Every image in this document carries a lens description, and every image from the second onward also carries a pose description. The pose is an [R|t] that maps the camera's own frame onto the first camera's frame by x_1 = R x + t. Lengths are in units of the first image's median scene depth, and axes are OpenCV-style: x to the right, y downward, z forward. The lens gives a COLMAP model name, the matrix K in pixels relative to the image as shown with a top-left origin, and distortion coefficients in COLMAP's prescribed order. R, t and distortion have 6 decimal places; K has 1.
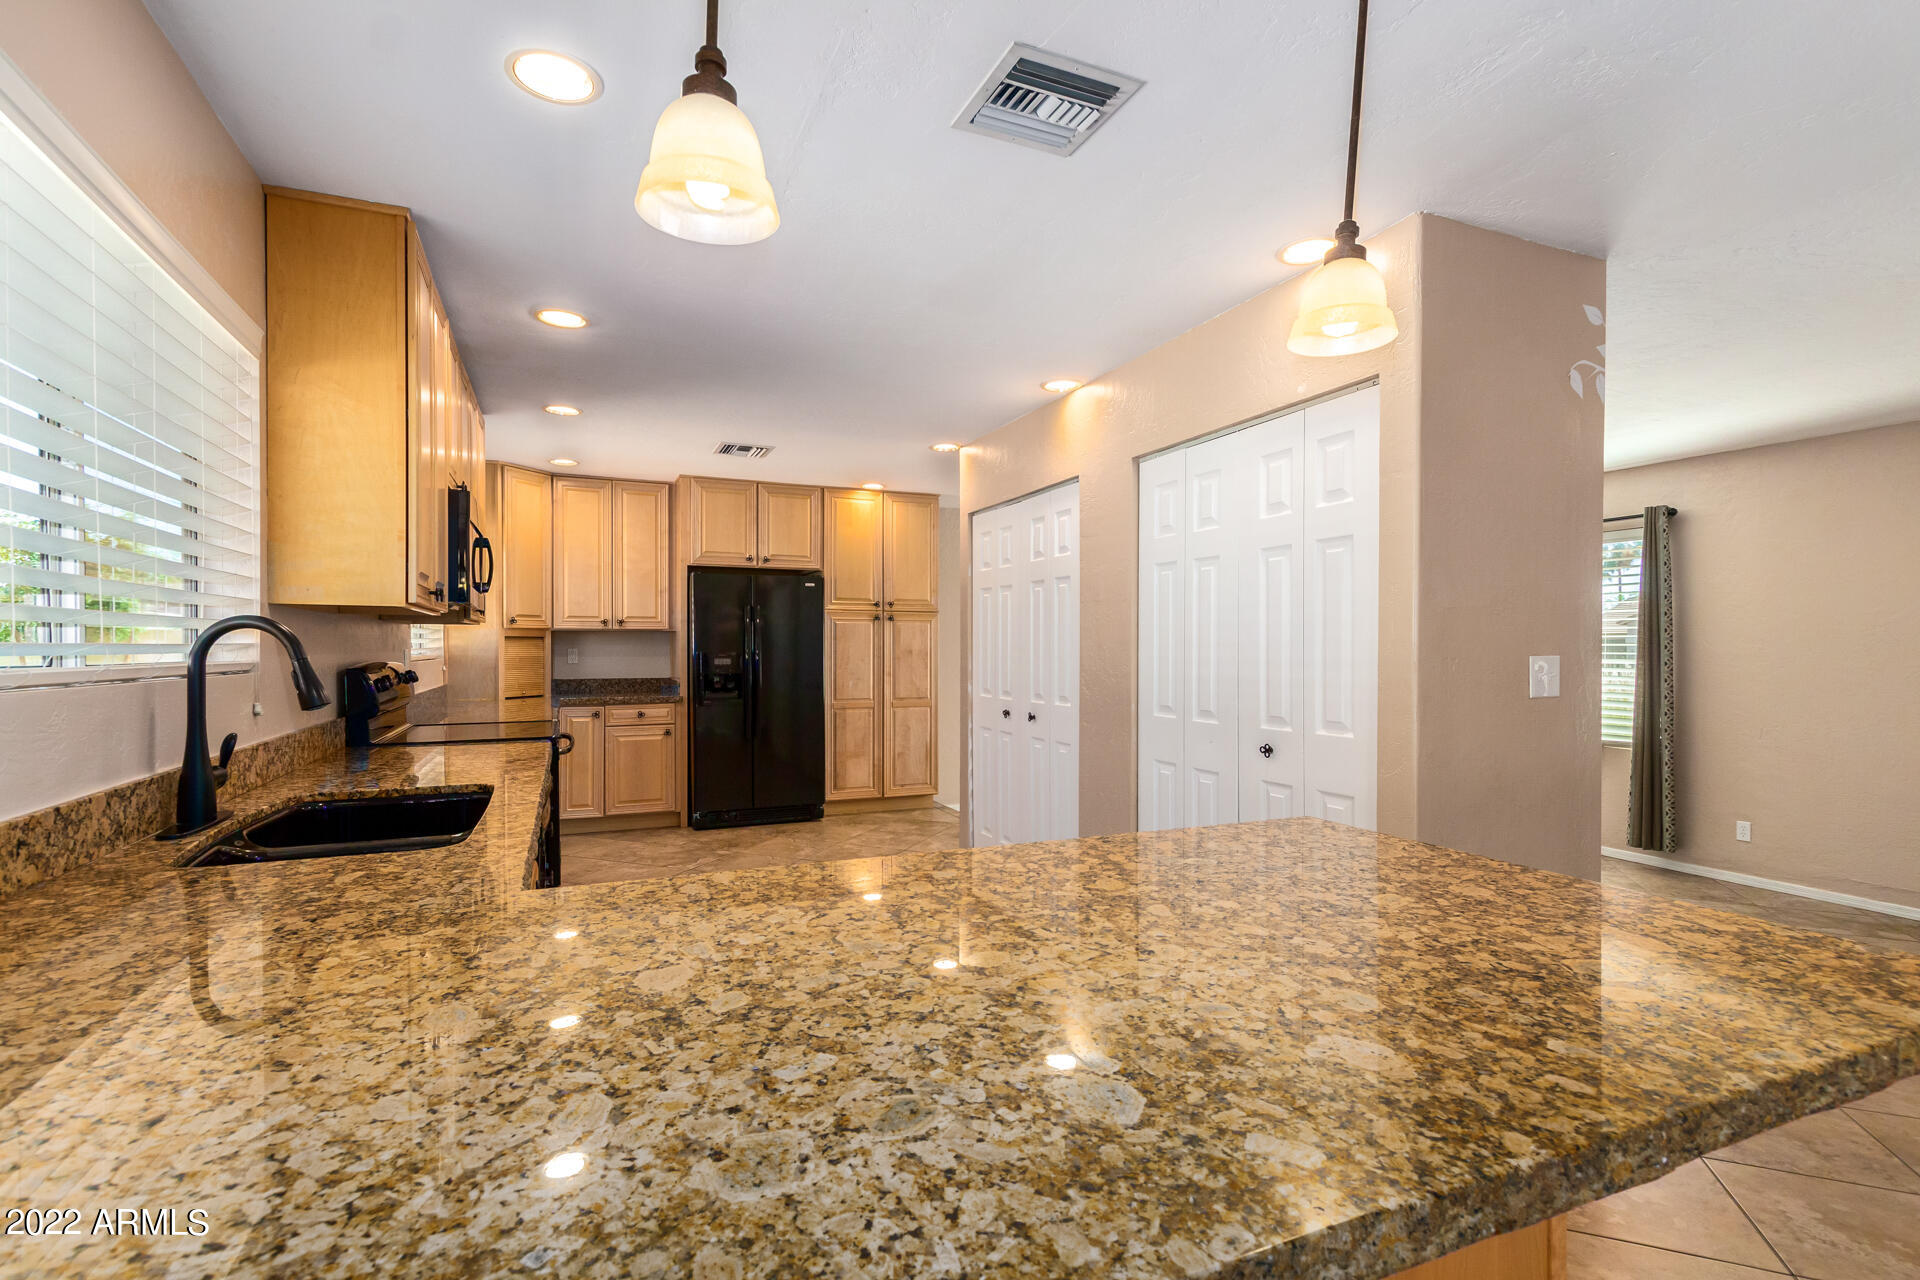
lens RADIAL K [[883.3, 0, 947.6], [0, 883.3, 651.9], [0, 0, 1]] dist [0.013756, -0.005724]
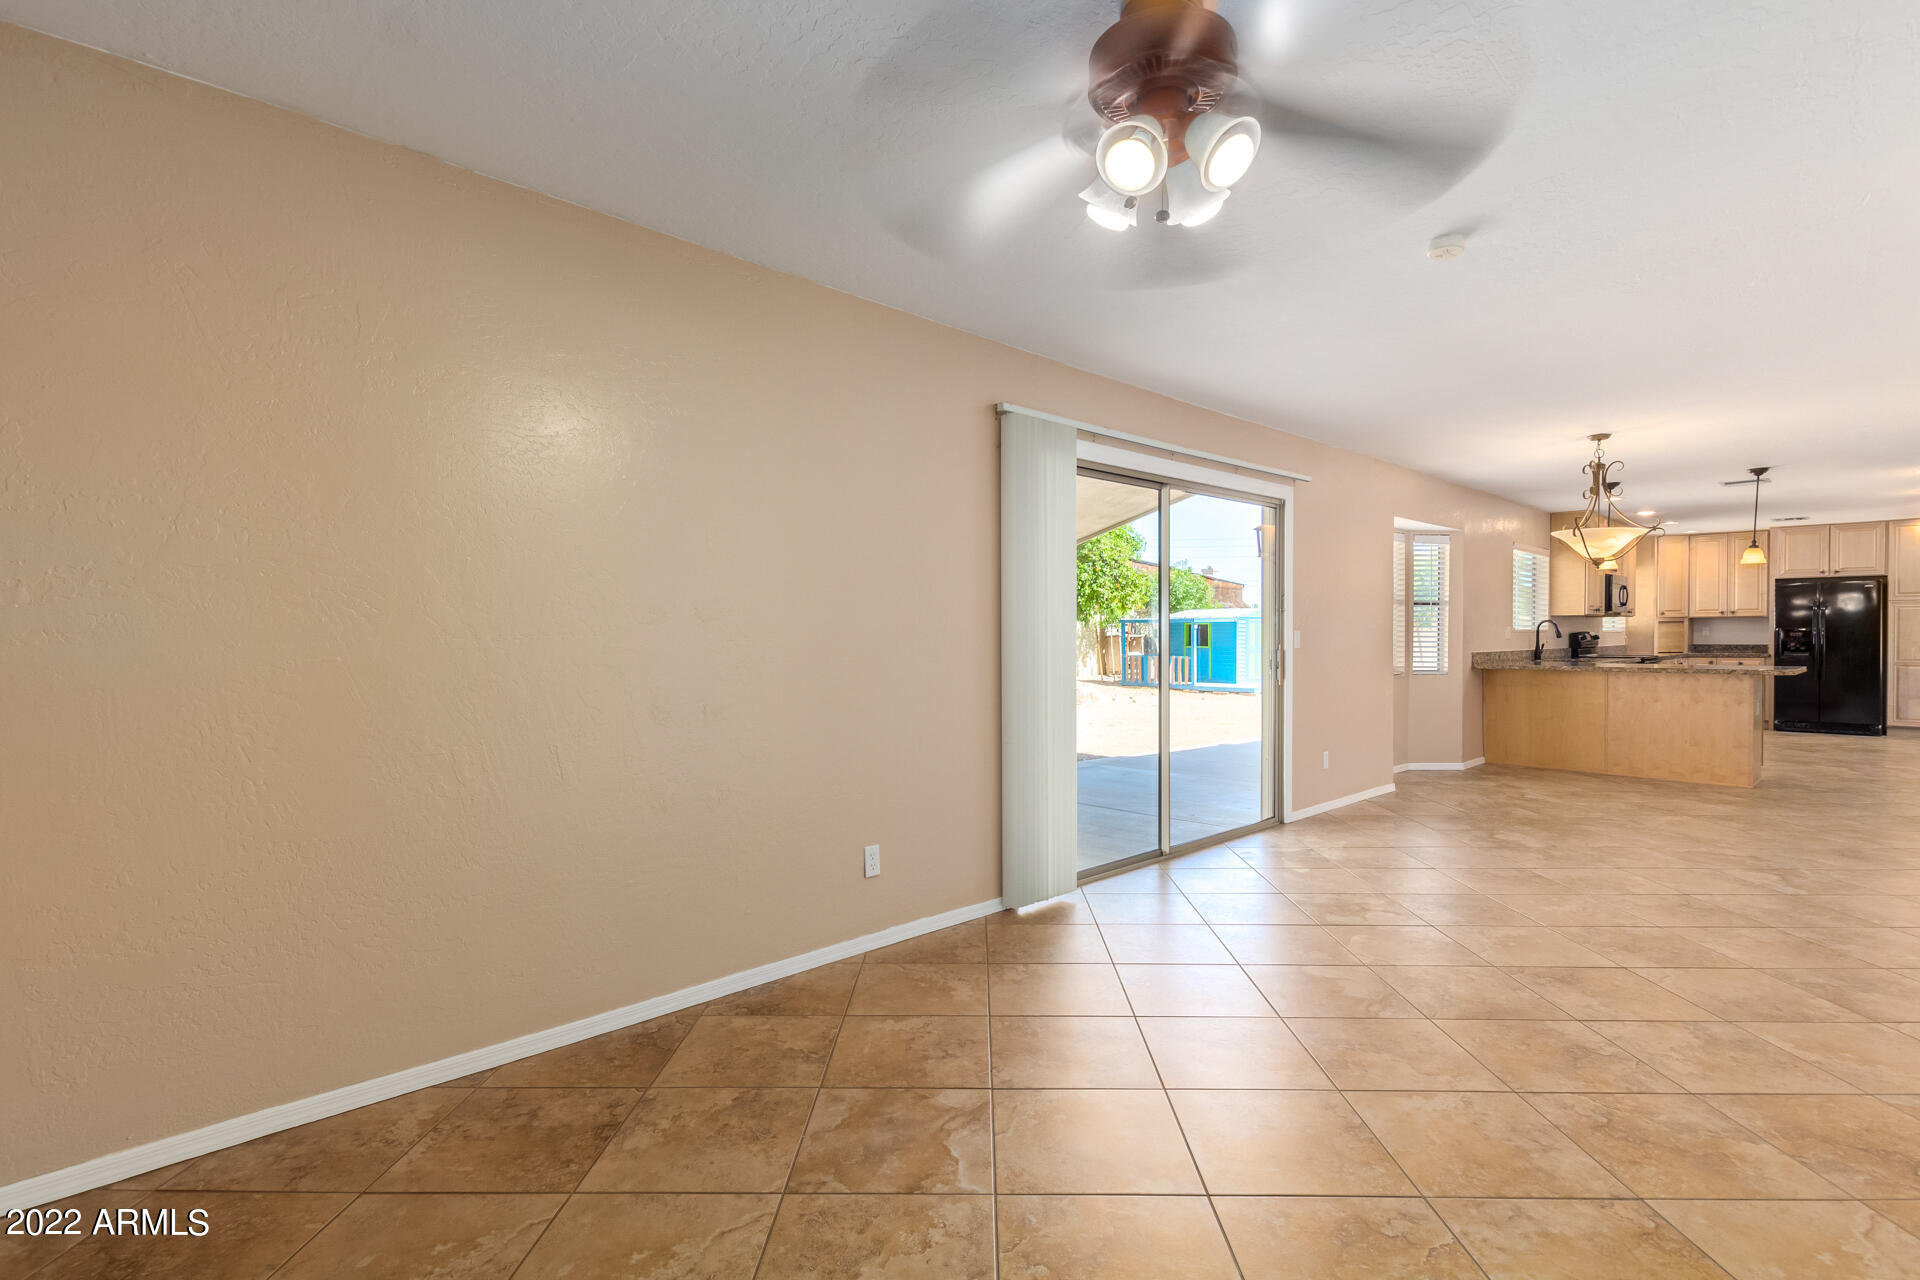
lens RADIAL K [[916.9, 0, 943.1], [0, 916.9, 647.5], [0, 0, 1]] dist [-0.001159, -0.002105]
pose [[0.336261, 0.010754, -0.941707, 0.862727], [-0.000405, 0.999936, 0.011275, 0.017634], [0.941769, -0.003410, 0.336244, -1.159965]]
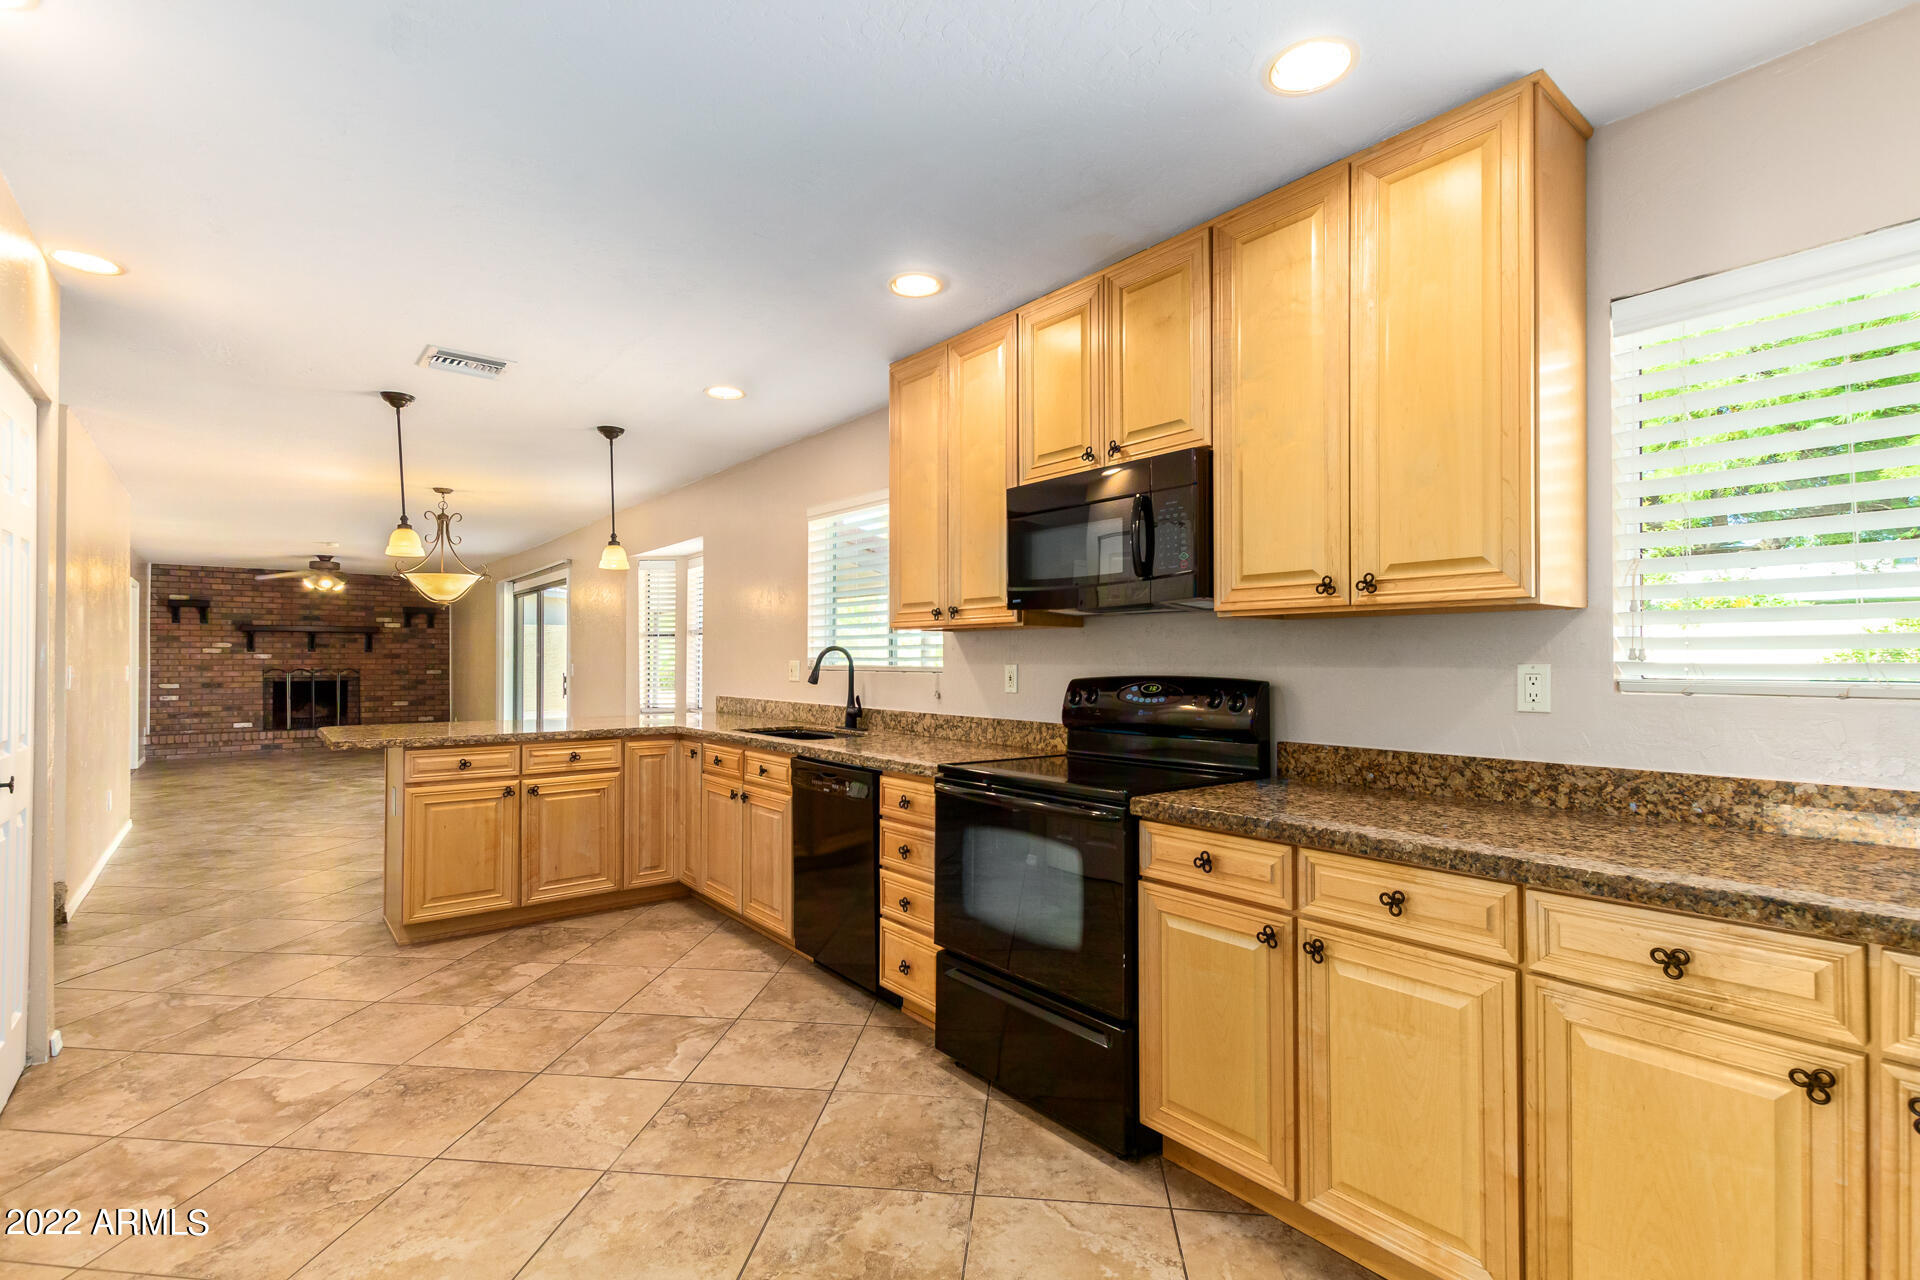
lens RADIAL K [[883.3, 0, 947.6], [0, 883.3, 651.9], [0, 0, 1]] dist [0.013756, -0.005724]
pose [[-0.965460, -0.006564, -0.260467, -0.124279], [-0.005602, 0.999974, -0.004438, -0.004335], [0.260490, -0.002826, -0.965472, 0.984512]]
